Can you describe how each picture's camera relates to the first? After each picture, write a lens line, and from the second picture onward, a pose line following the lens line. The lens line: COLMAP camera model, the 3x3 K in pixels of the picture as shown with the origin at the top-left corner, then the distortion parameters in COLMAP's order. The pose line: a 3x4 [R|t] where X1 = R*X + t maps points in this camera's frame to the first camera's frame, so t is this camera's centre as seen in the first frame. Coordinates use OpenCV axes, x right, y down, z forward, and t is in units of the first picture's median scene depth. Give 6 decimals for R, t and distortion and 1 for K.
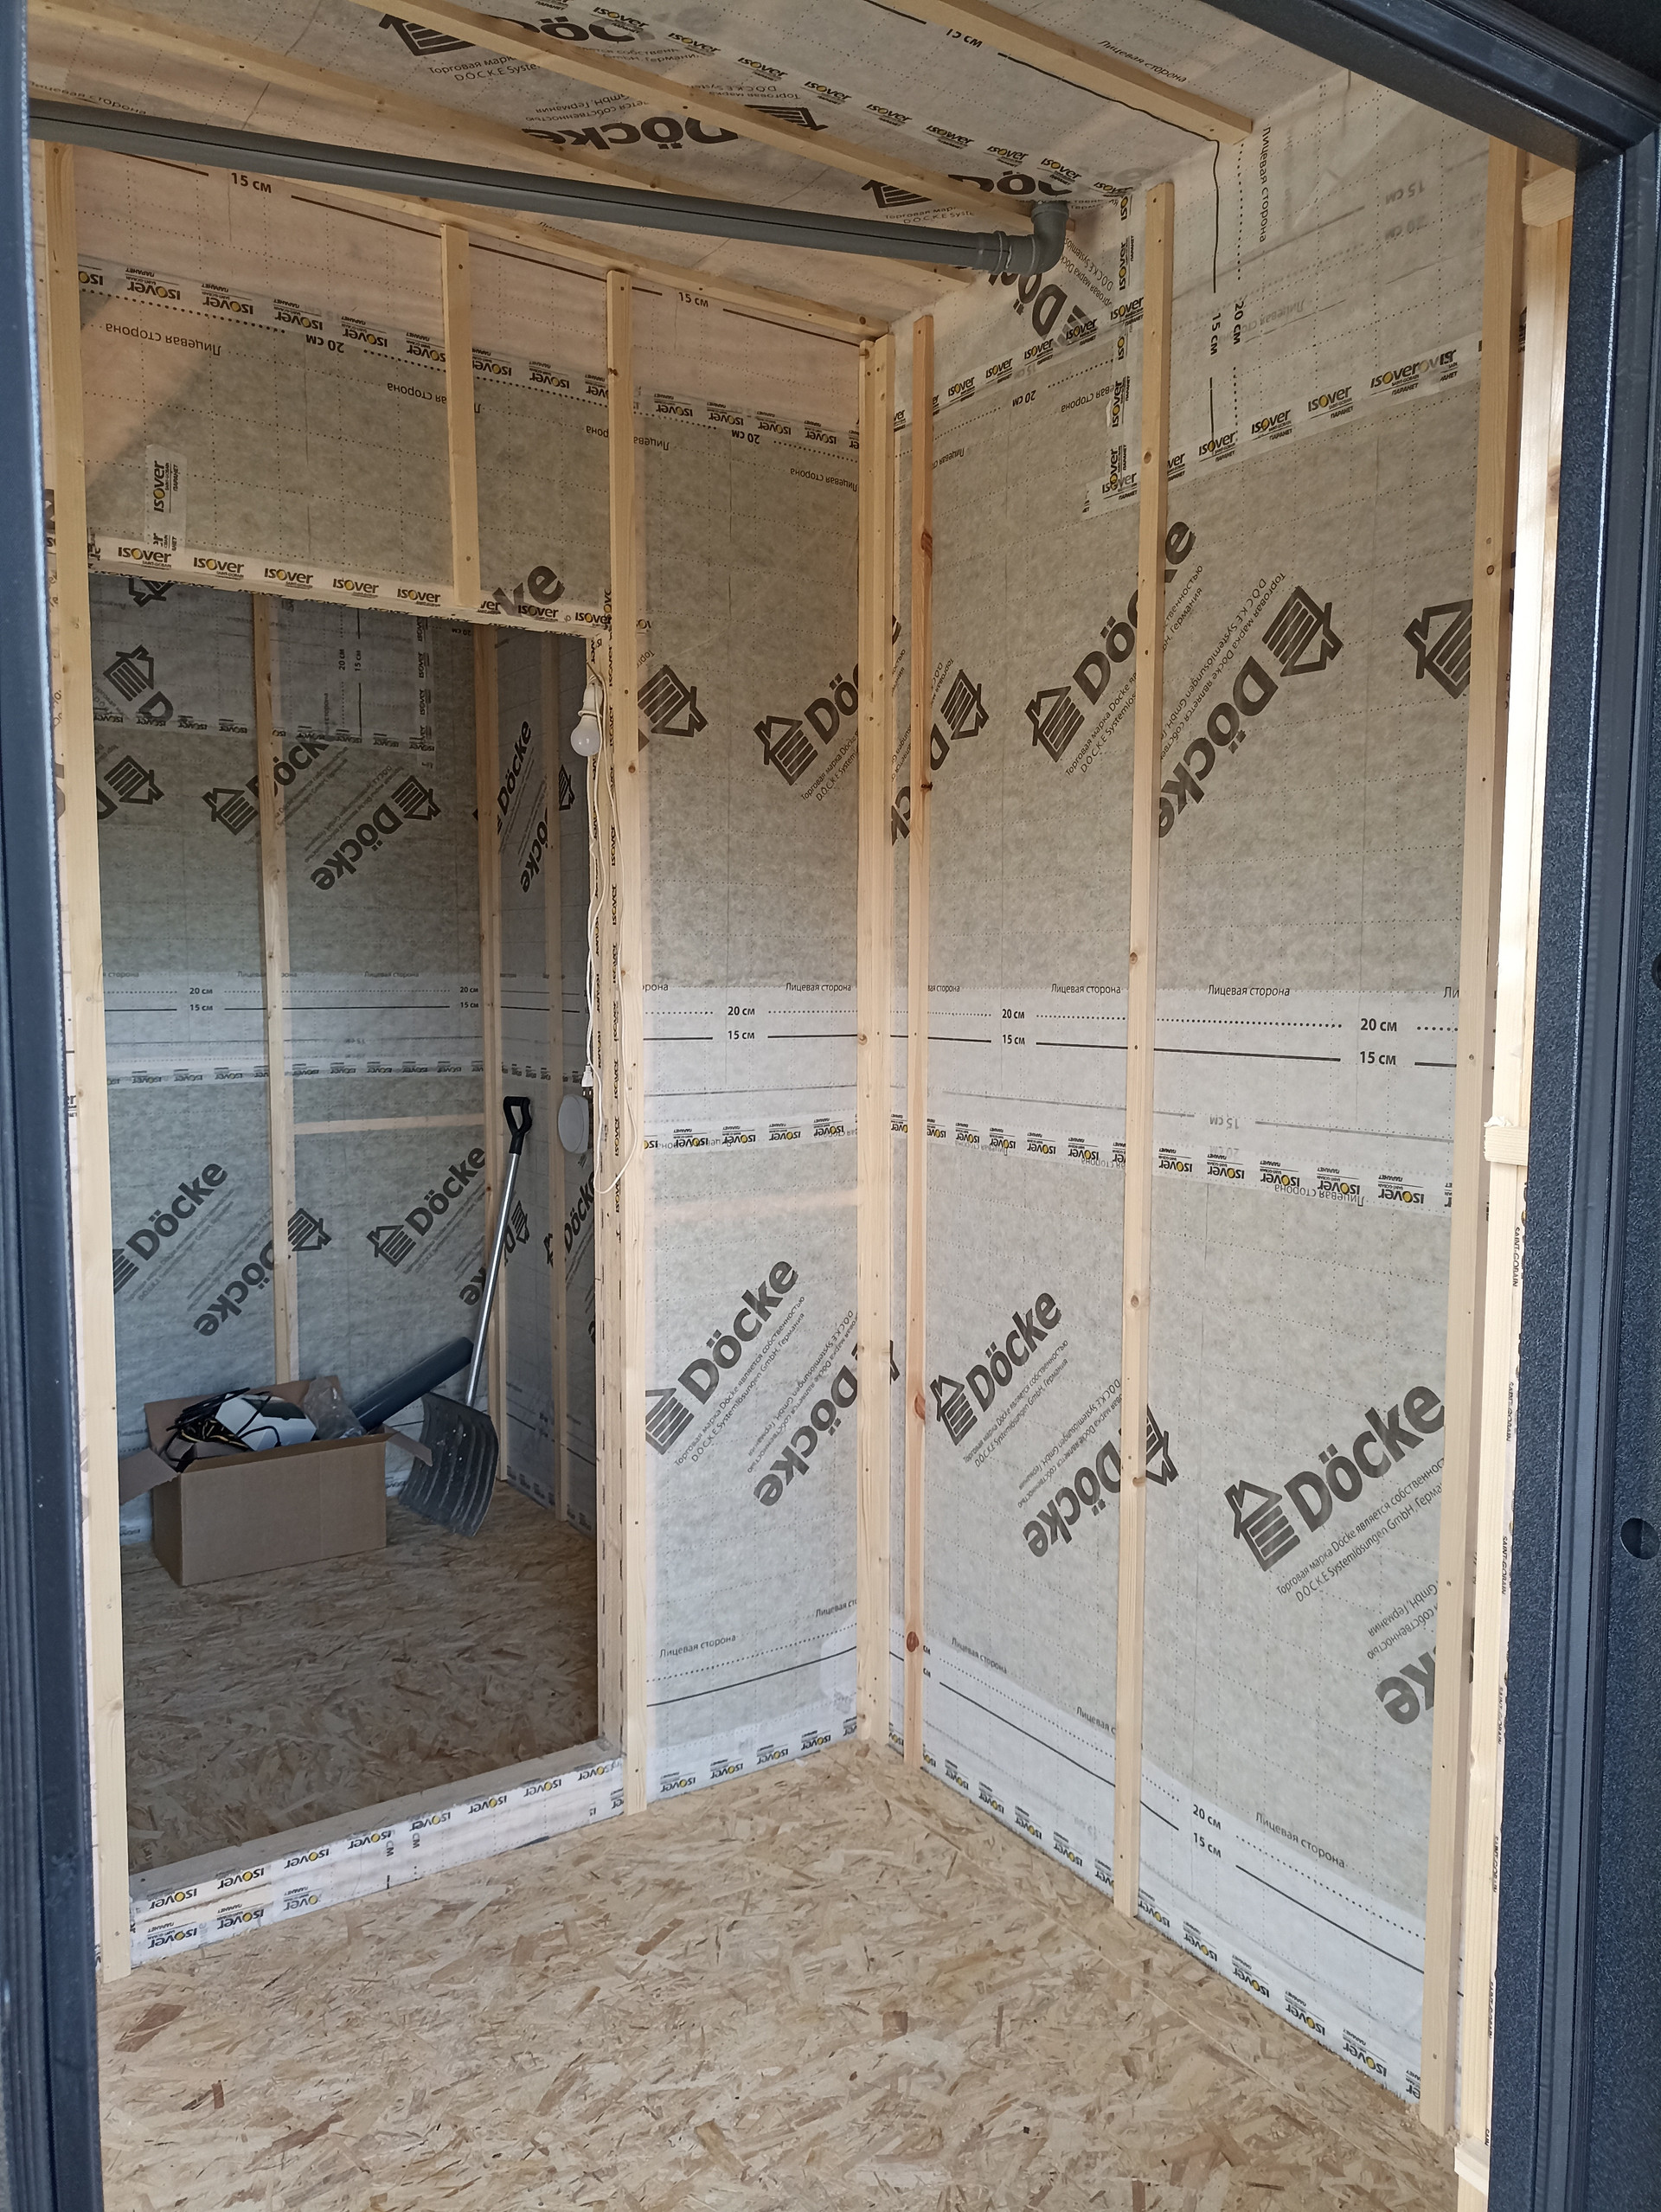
lens RADIAL K [[1618.4, 0, 832.8], [0, 1618.4, 1101.6], [0, 0, 1]] dist [0.057853, -0.073535]
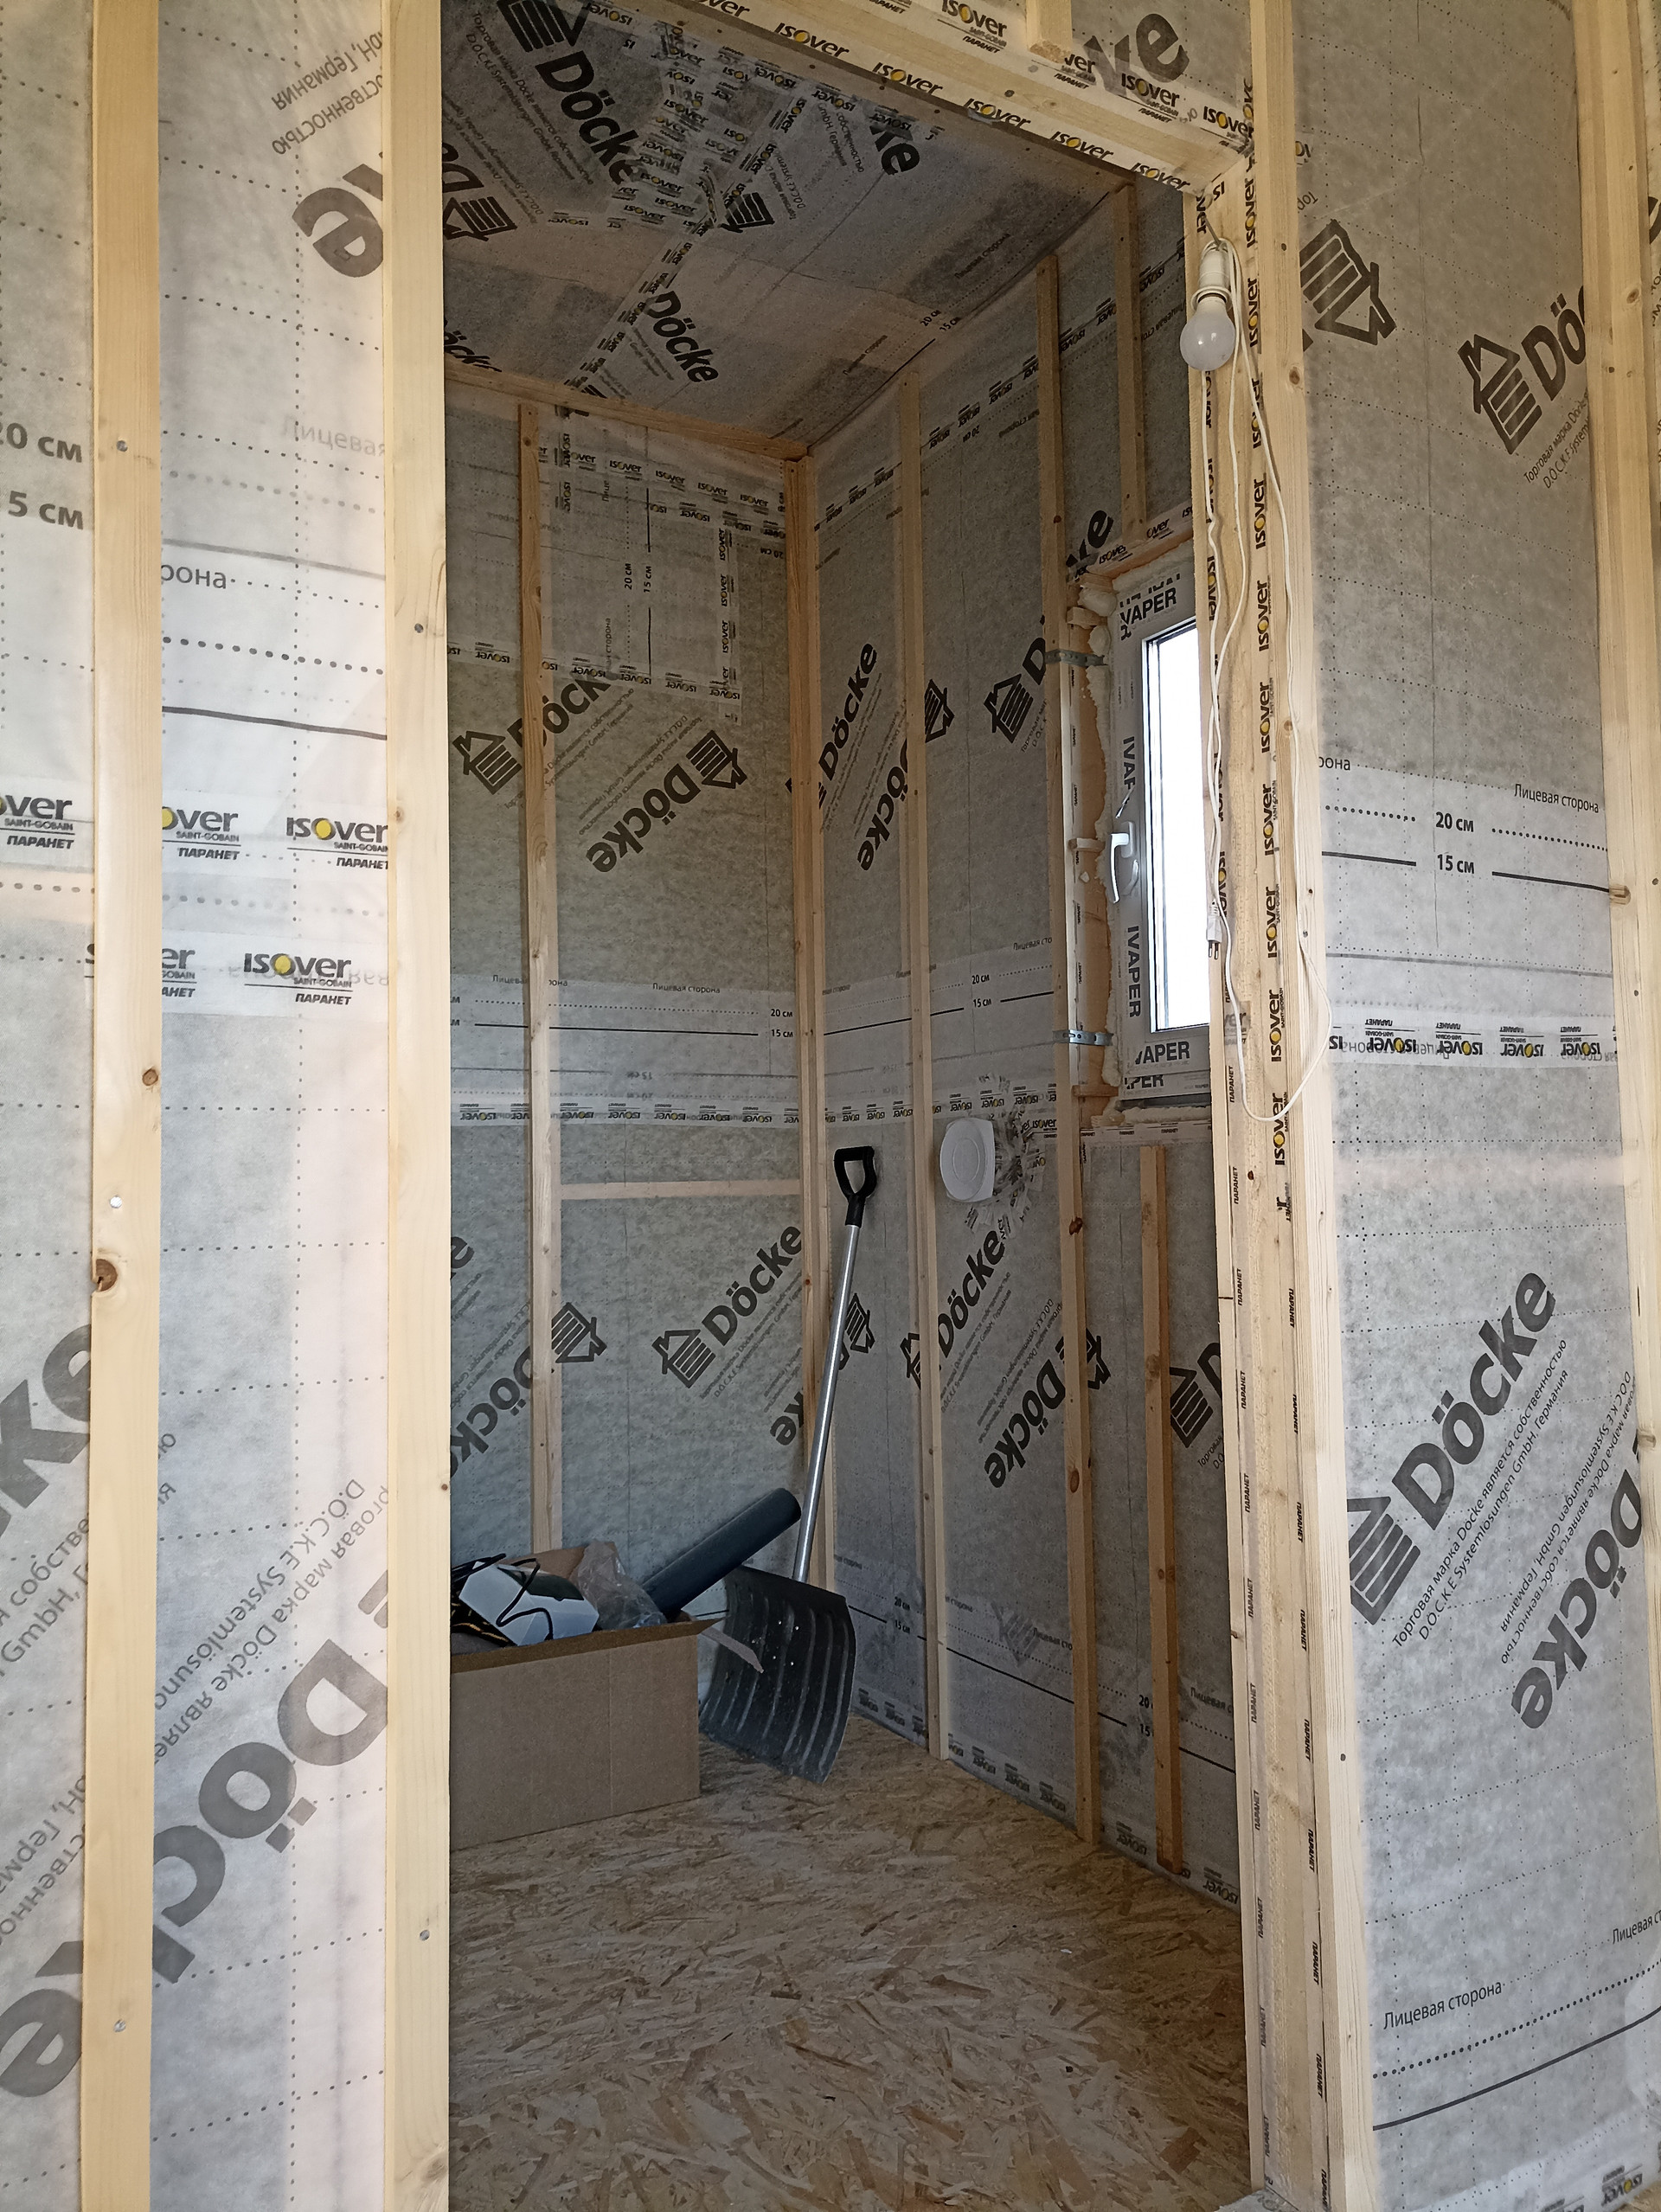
lens RADIAL K [[1614.5, 0, 831.7], [0, 1614.5, 1101.7], [0, 0, 1]] dist [0.047163, -0.040872]
pose [[0.997327, -0.025150, -0.068604, -0.172850], [0.015599, 0.990536, -0.136367, 0.084030], [0.071384, 0.134932, 0.988280, 0.311525]]
